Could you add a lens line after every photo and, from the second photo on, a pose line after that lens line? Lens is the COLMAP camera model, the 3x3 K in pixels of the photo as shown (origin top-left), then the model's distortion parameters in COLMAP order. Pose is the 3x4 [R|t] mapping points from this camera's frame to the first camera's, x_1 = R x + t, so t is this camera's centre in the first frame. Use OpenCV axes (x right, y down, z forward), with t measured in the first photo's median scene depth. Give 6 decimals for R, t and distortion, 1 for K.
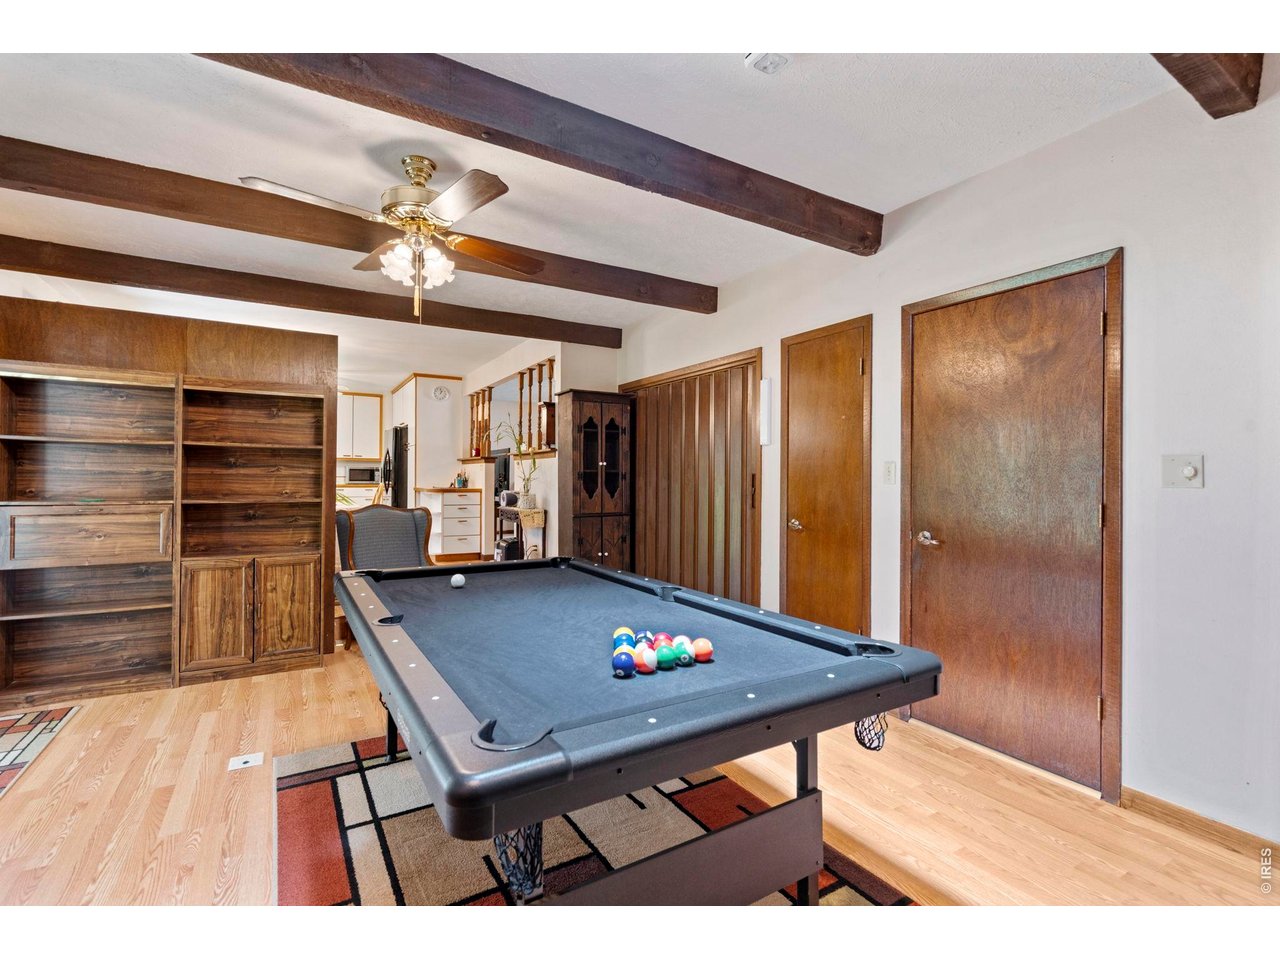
lens RADIAL K [[585.0, 0, 638.9], [0, 585.0, 476.3], [0, 0, 1]] dist [0.004318, -0.001548]
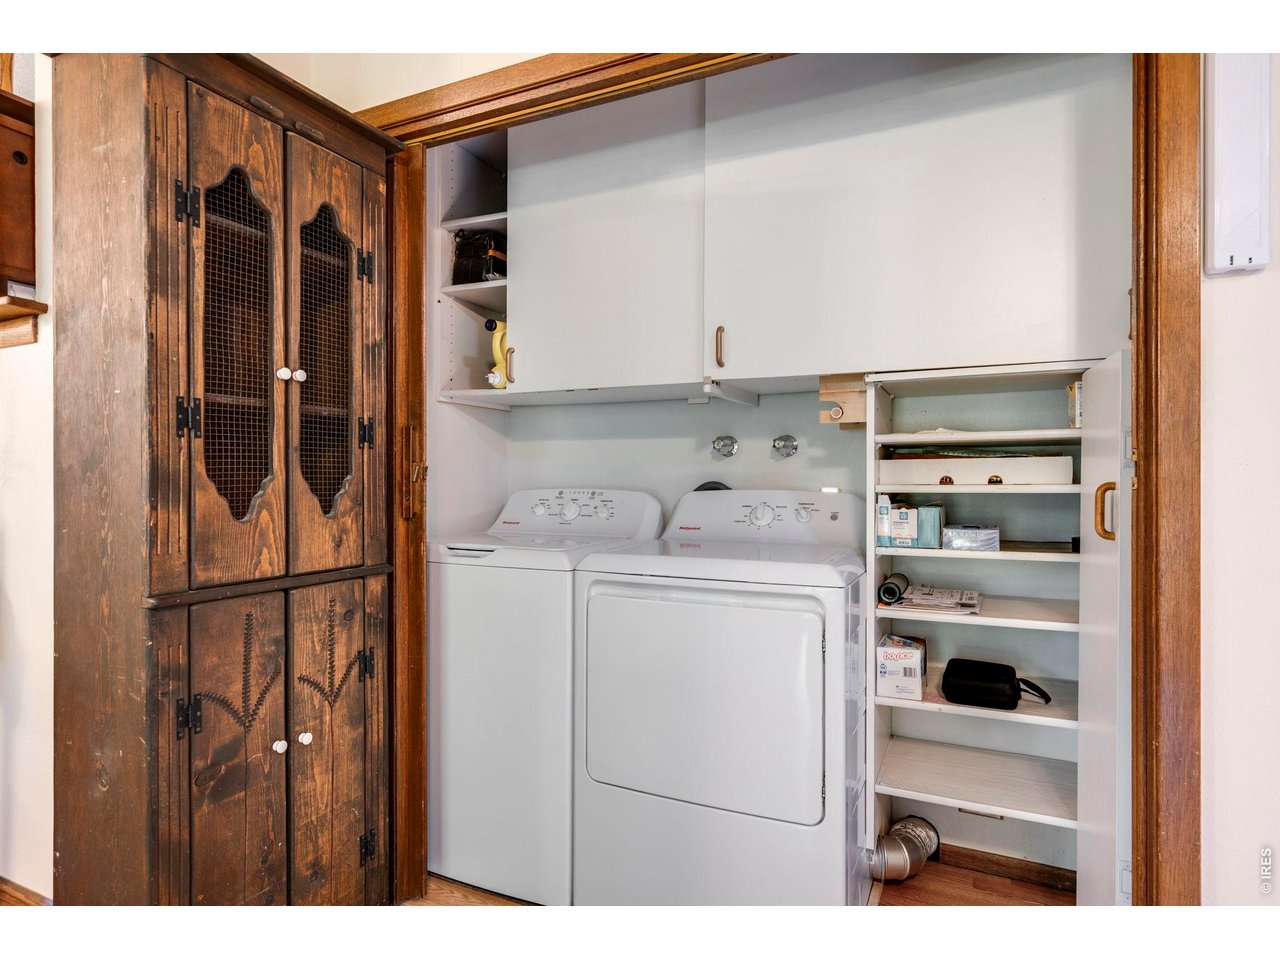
lens RADIAL K [[727.6, 0, 672.1], [0, 727.6, 477.6], [0, 0, 1]] dist [-0.005677, 0.001561]
pose [[0.835128, -0.000850, 0.550055, -0.095743], [0.002141, 0.999996, -0.001704, 0.022451], [-0.550052, 0.002601, 0.835127, 0.653592]]
